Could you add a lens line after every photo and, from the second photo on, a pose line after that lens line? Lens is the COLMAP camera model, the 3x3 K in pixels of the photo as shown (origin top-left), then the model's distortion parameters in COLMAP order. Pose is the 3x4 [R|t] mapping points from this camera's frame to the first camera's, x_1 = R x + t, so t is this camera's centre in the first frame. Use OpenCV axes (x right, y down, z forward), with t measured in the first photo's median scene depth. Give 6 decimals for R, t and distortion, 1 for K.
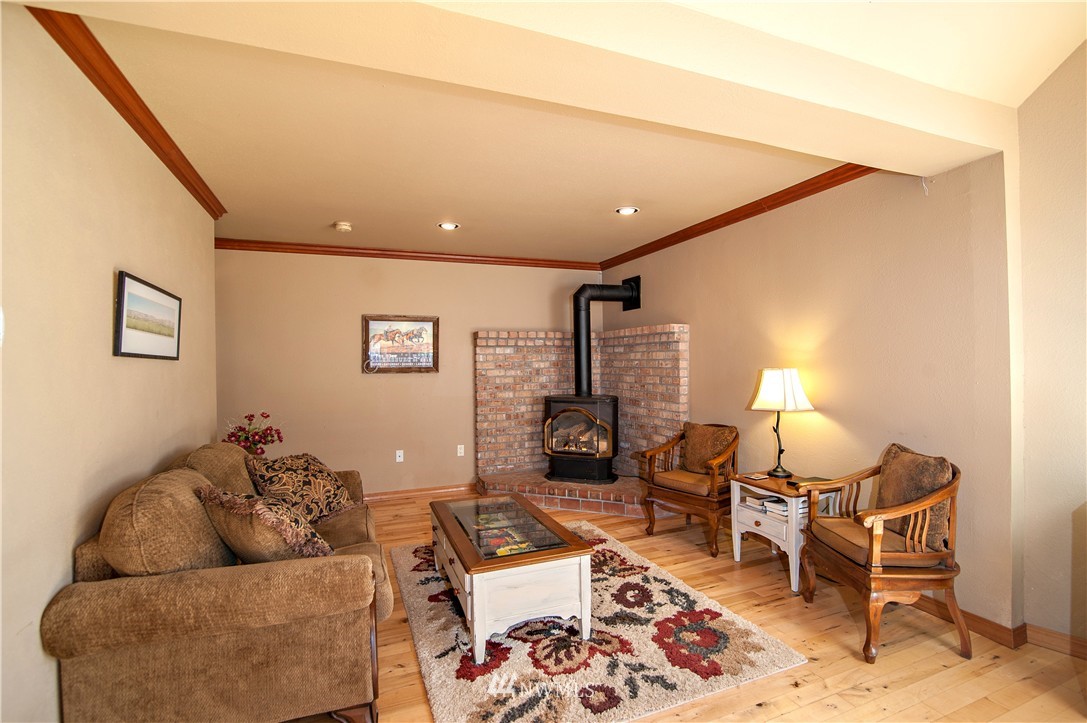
lens RADIAL K [[493.3, 0, 543.5], [0, 493.3, 361.5], [0, 0, 1]] dist [-0.025923, 0.000210]
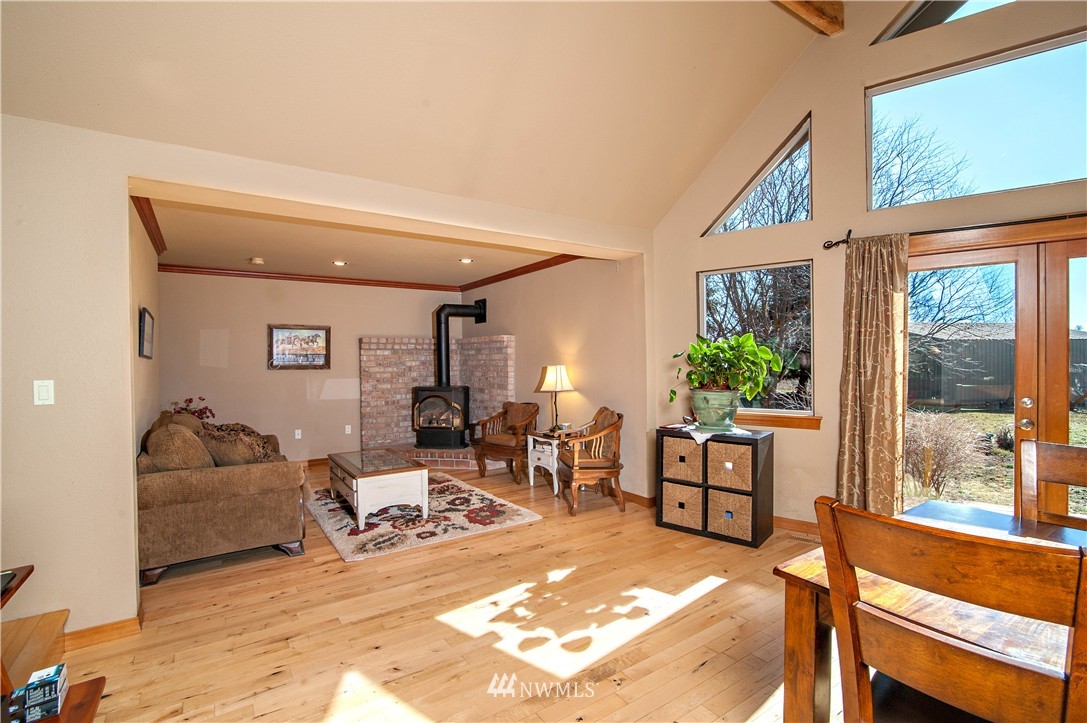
lens RADIAL K [[493.3, 0, 543.5], [0, 493.3, 361.5], [0, 0, 1]] dist [-0.025923, 0.000210]
pose [[0.976500, 0.001711, 0.215511, 0.083681], [-0.001590, 0.999998, -0.000735, 0.002984], [-0.215512, 0.000375, 0.976501, -0.569353]]
